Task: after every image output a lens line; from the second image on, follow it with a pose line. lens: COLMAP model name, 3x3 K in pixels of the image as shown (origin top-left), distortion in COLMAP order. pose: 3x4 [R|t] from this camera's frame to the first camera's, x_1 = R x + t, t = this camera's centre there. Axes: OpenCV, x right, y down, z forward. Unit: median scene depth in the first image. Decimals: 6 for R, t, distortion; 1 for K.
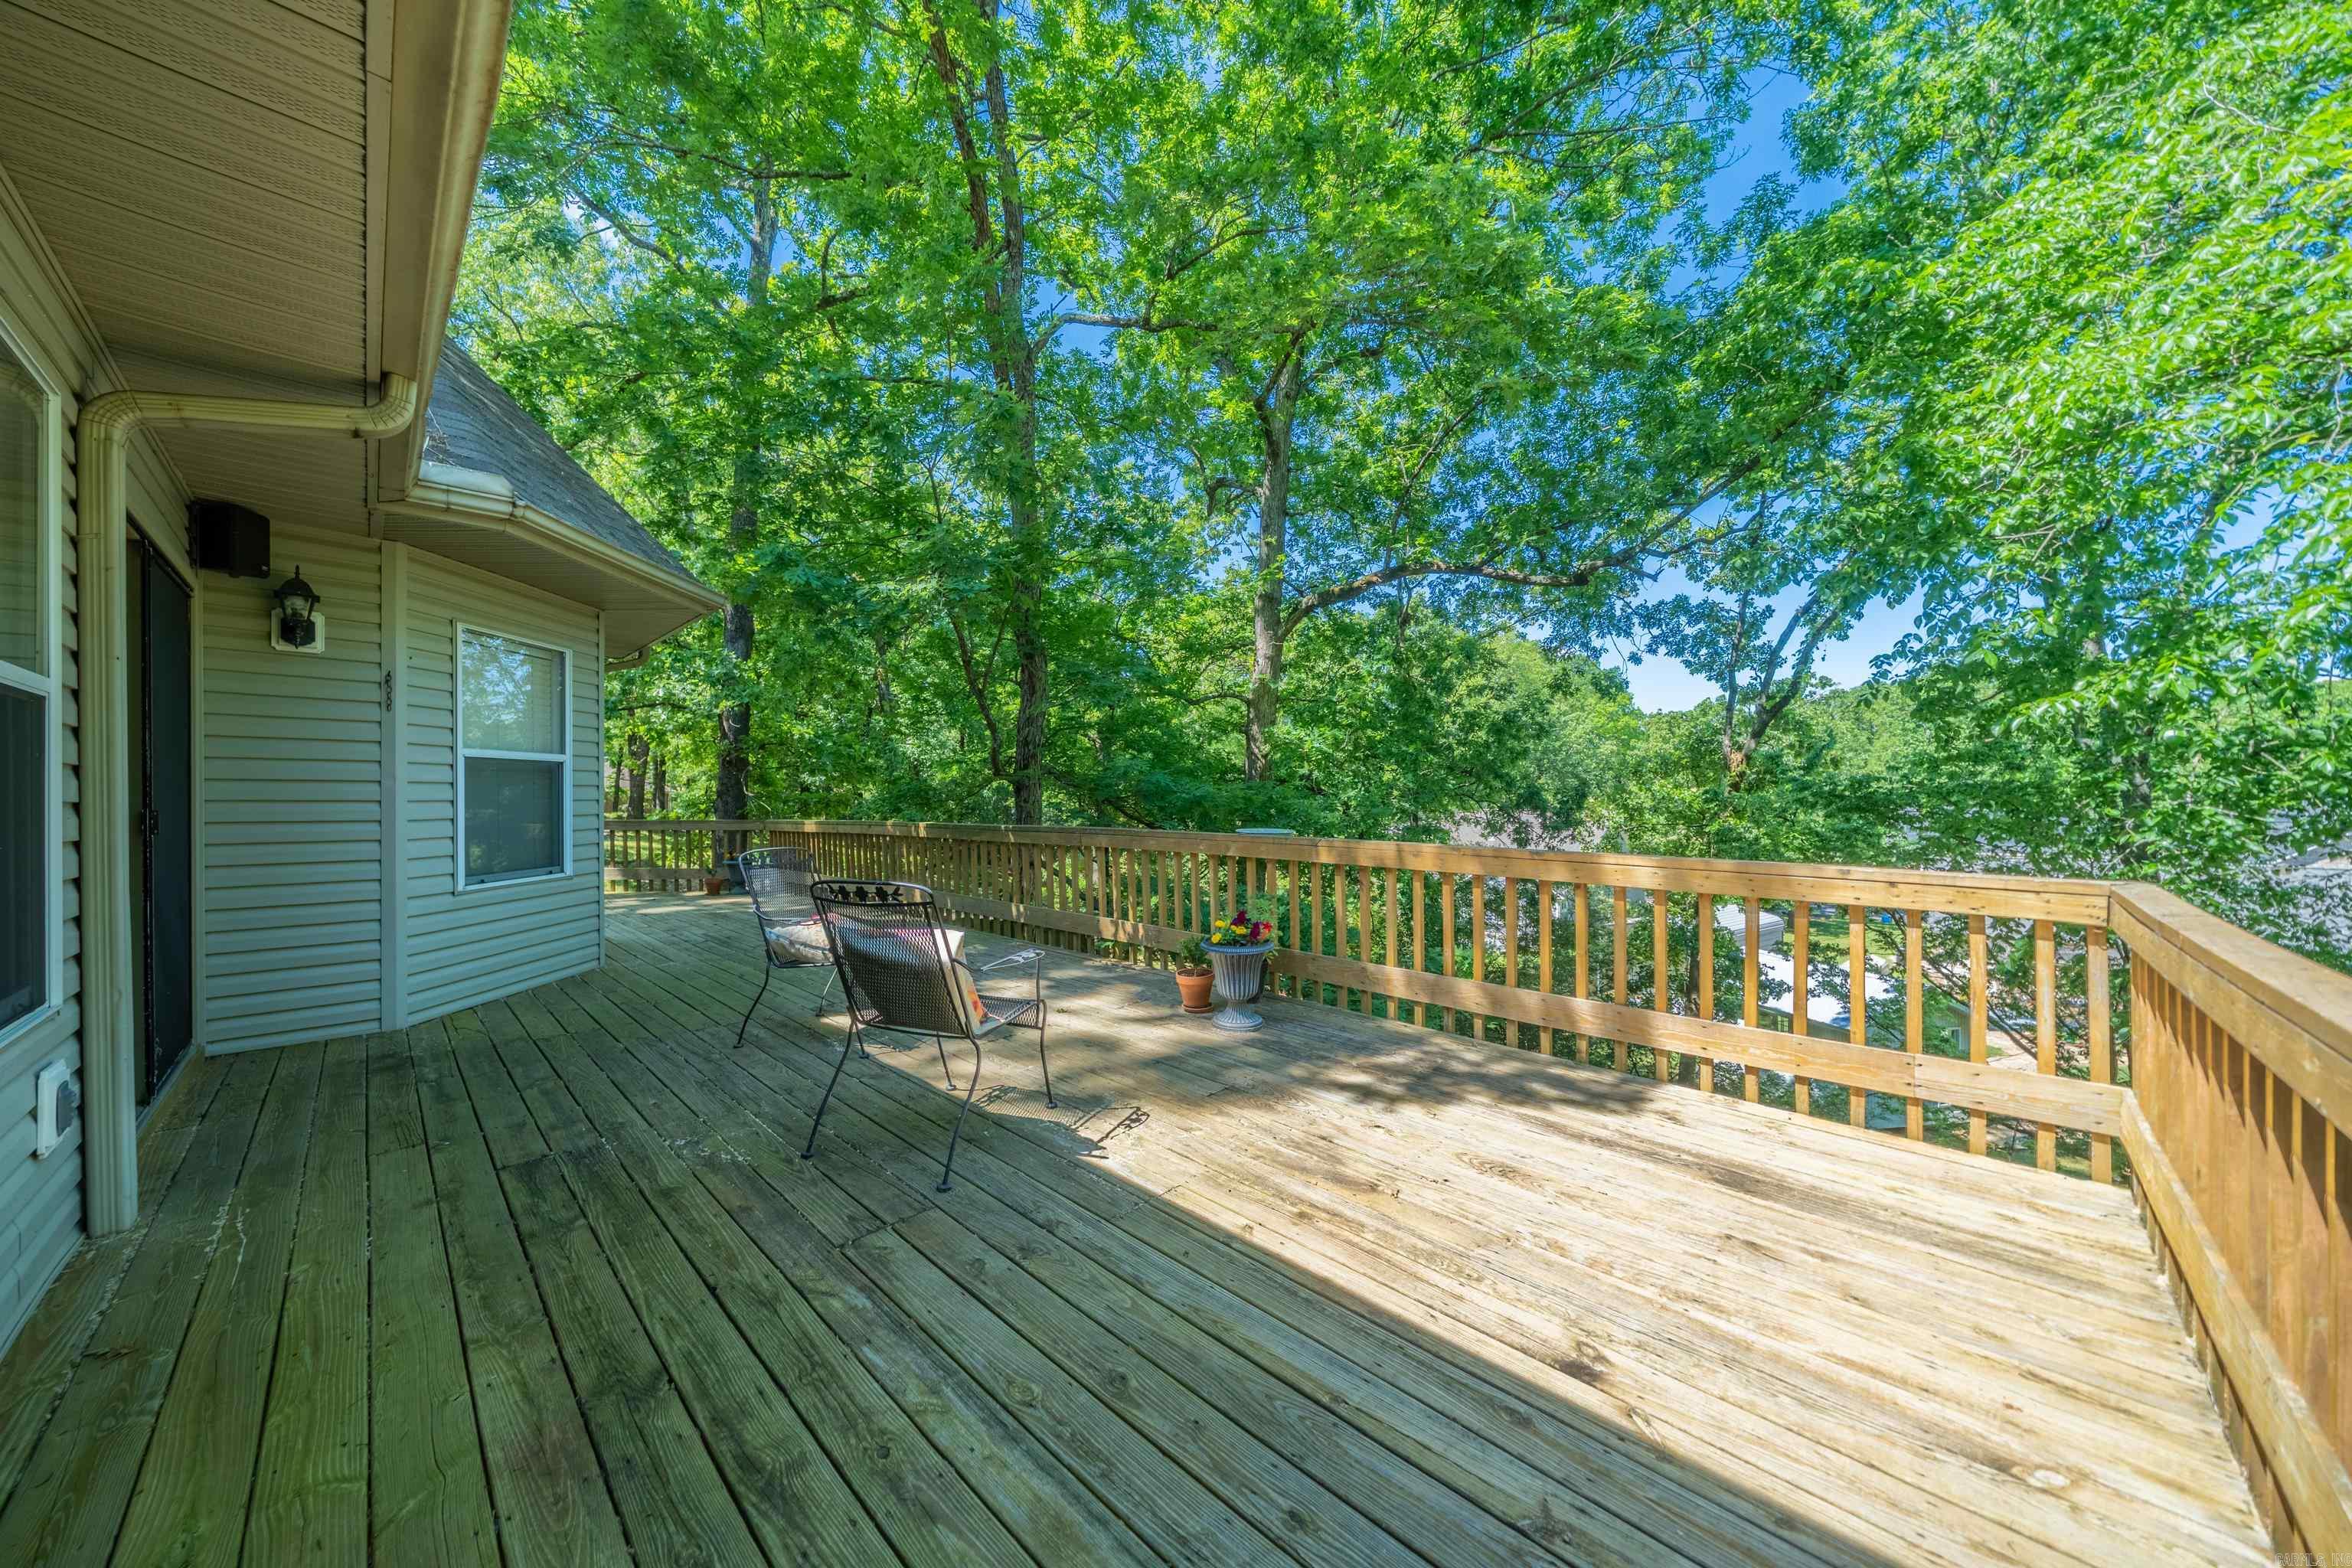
lens RADIAL K [[799.1, 0, 1180.4], [0, 799.1, 794.3], [0, 0, 1]] dist [-0.000274, -0.000006]
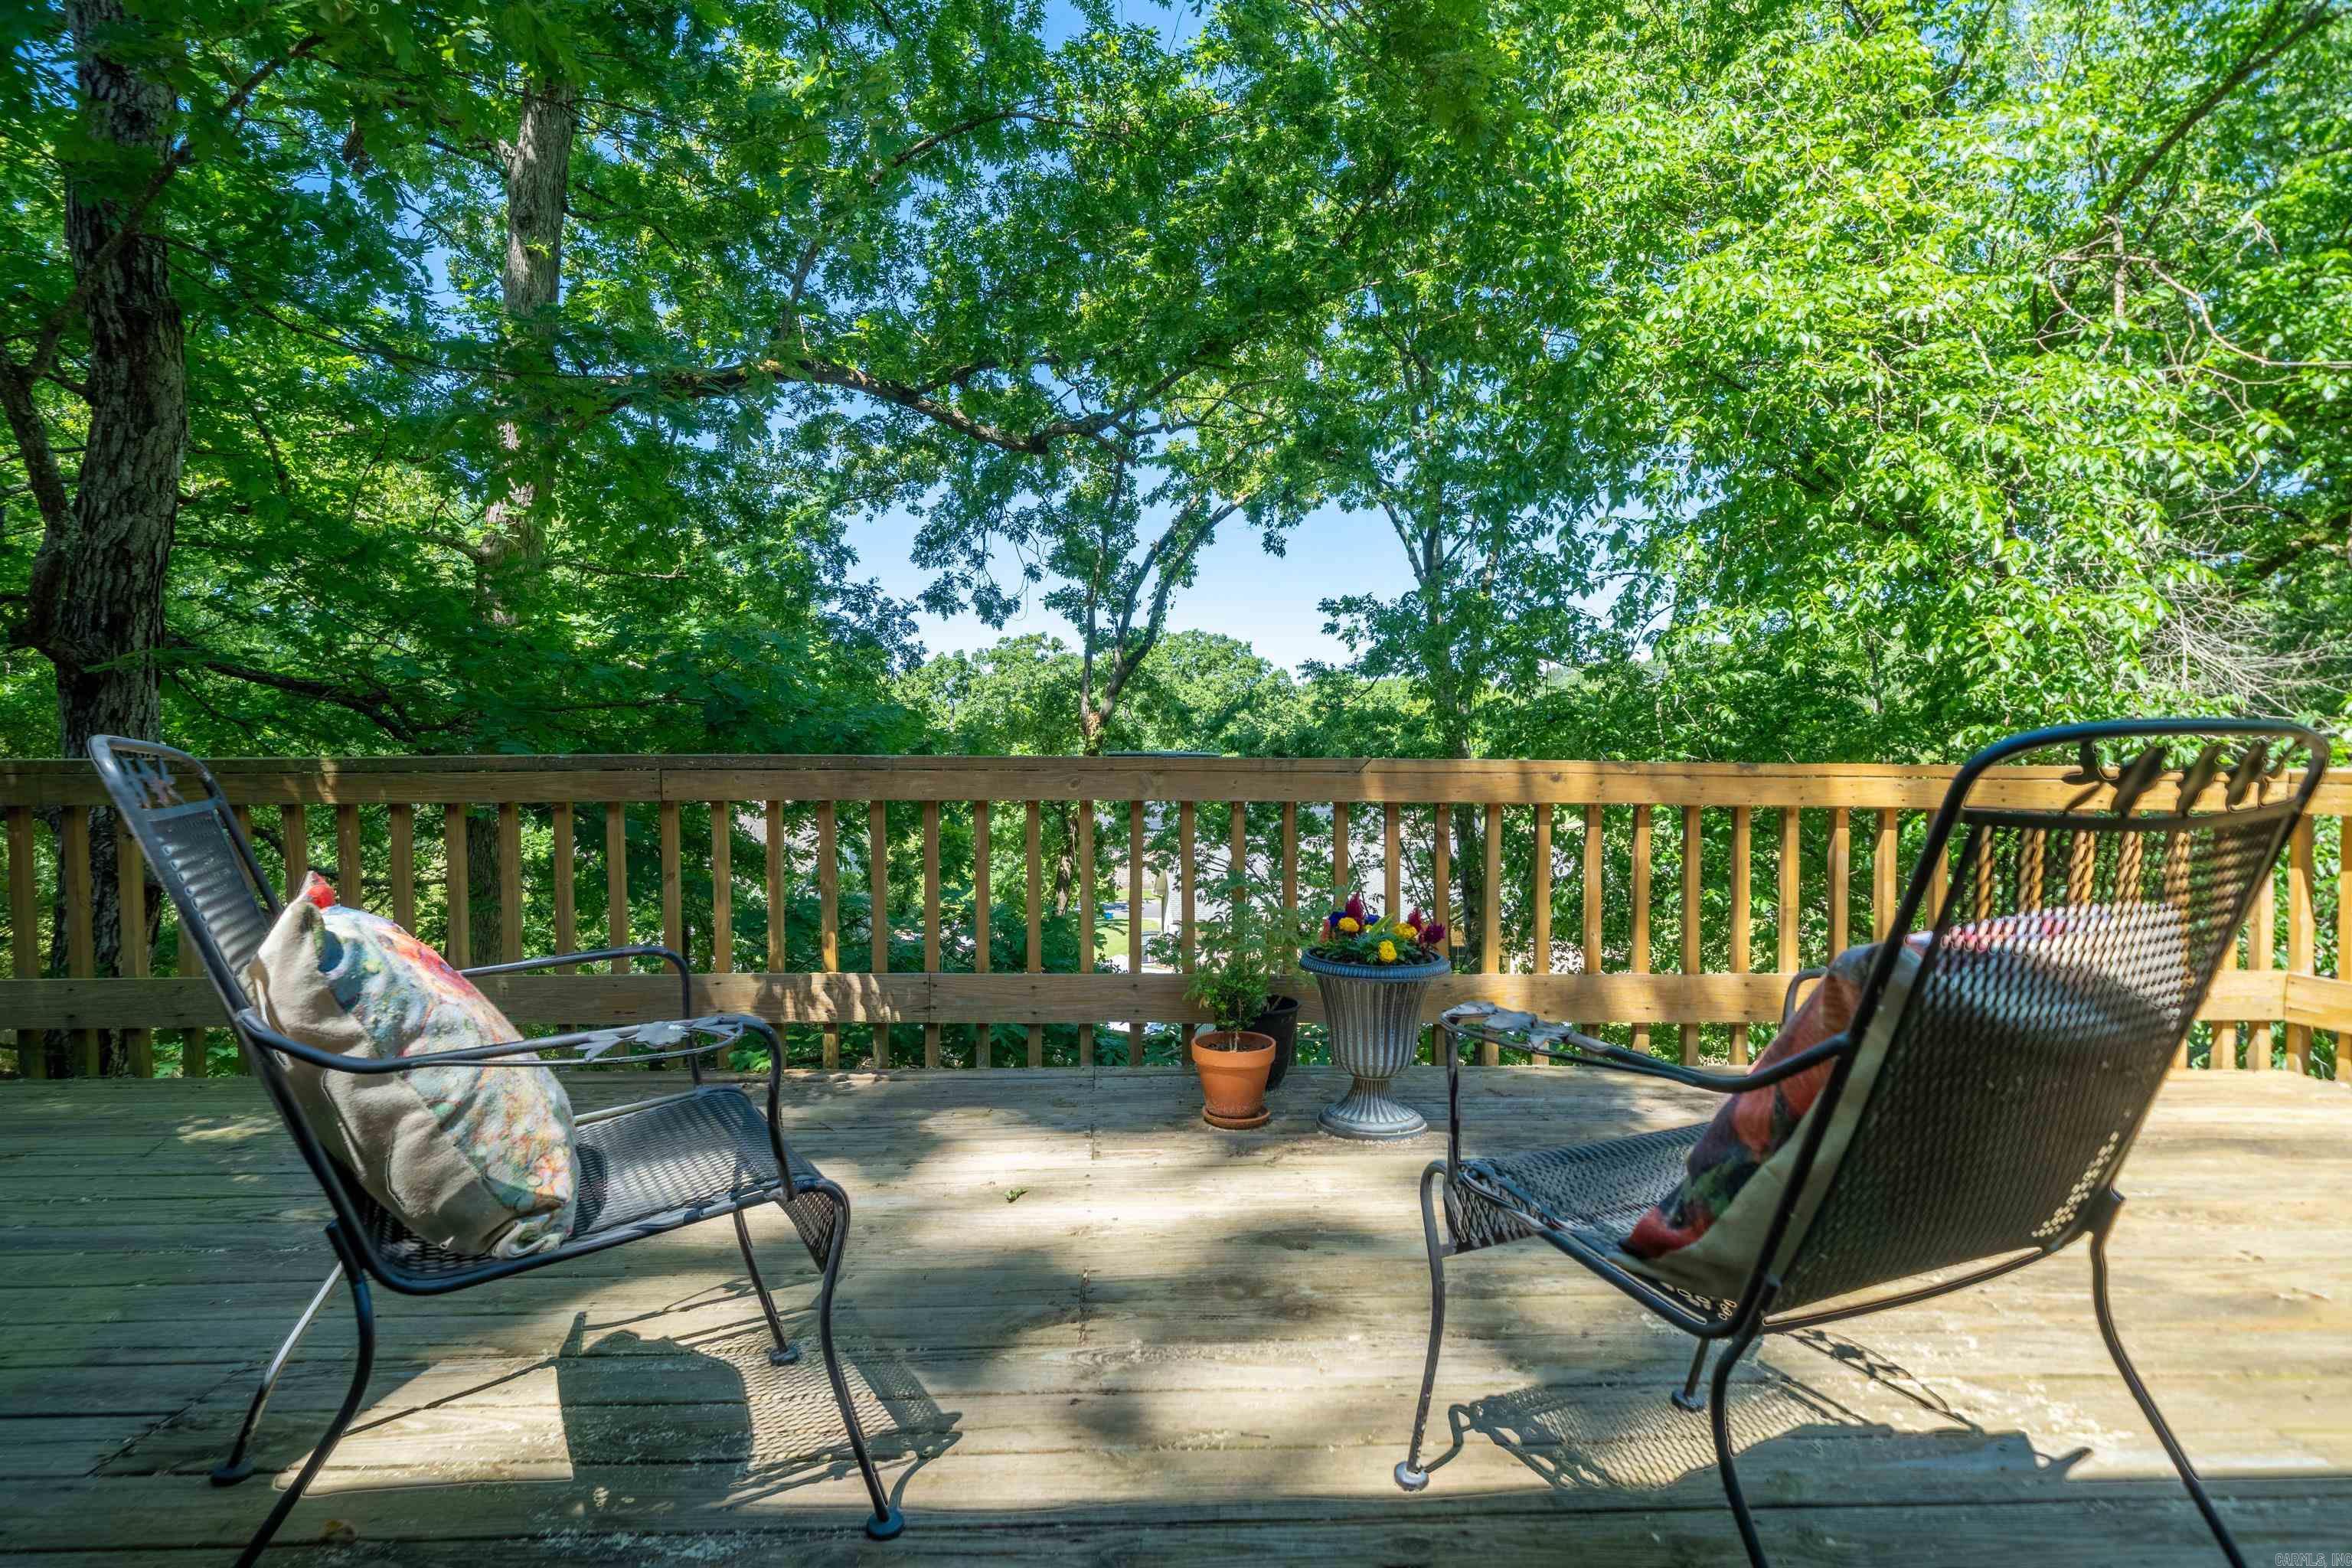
lens RADIAL K [[1183.7, 0, 1175.9], [0, 1183.7, 785.1], [0, 0, 1]] dist [-0.004579, 0.000191]
pose [[0.682821, 0.002648, 0.730581, -0.139301], [-0.007247, 0.999969, 0.003149, 0.020495], [-0.730550, -0.007445, 0.682819, 0.155039]]
